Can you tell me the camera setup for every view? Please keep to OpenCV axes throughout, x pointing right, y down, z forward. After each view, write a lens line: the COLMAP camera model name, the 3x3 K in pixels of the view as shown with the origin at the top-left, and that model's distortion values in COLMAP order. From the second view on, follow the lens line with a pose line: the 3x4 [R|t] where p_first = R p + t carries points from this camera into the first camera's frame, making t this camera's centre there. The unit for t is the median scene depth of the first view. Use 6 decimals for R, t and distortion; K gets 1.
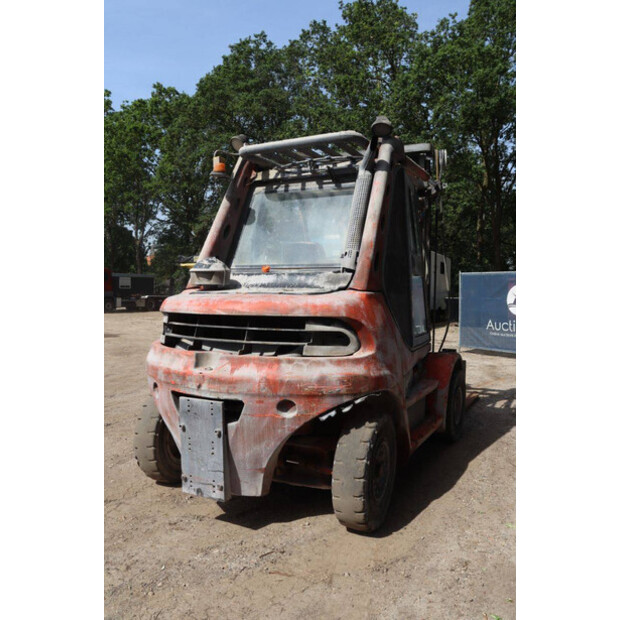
lens RADIAL K [[520.4, 0, 310.0], [0, 520.4, 310.0], [0, 0, 1]] dist [-0.176752, 0.167830]
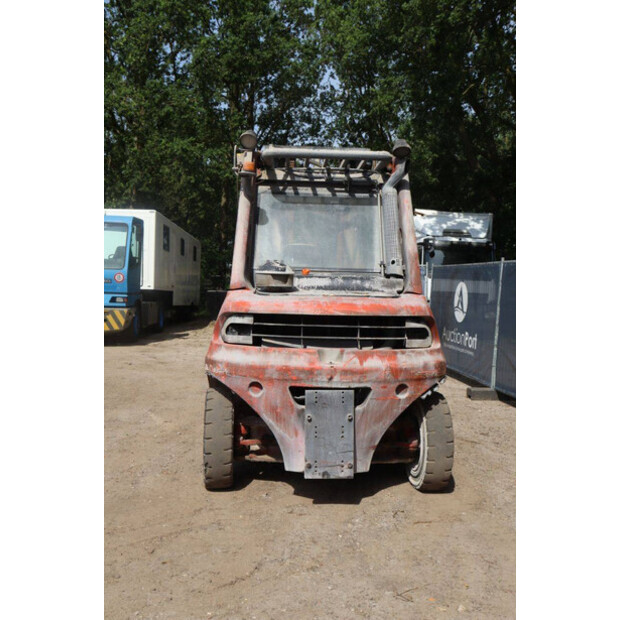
lens RADIAL K [[706.6, 0, 310.0], [0, 706.6, 310.0], [0, 0, 1]] dist [-0.029690, 0.005010]
pose [[0.859006, -0.007890, 0.511905, -1.023783], [0.003562, 0.999949, 0.009435, -0.017549], [-0.511953, -0.006281, 0.858990, -0.307752]]
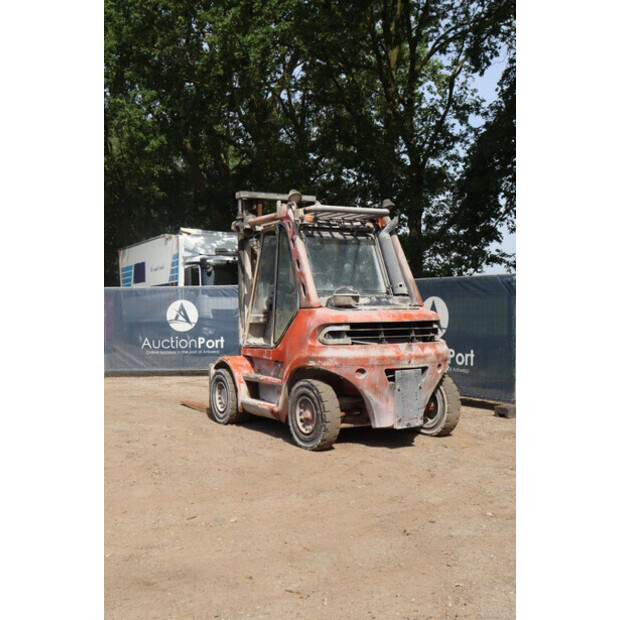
lens RADIAL K [[848.1, 0, 310.0], [0, 848.1, 310.0], [0, 0, 1]] dist [-0.015399, -0.006450]
pose [[0.516777, -0.019765, 0.855892, -2.792717], [0.048061, 0.998827, -0.005953, -0.027642], [-0.854770, 0.044211, 0.517120, -0.210590]]
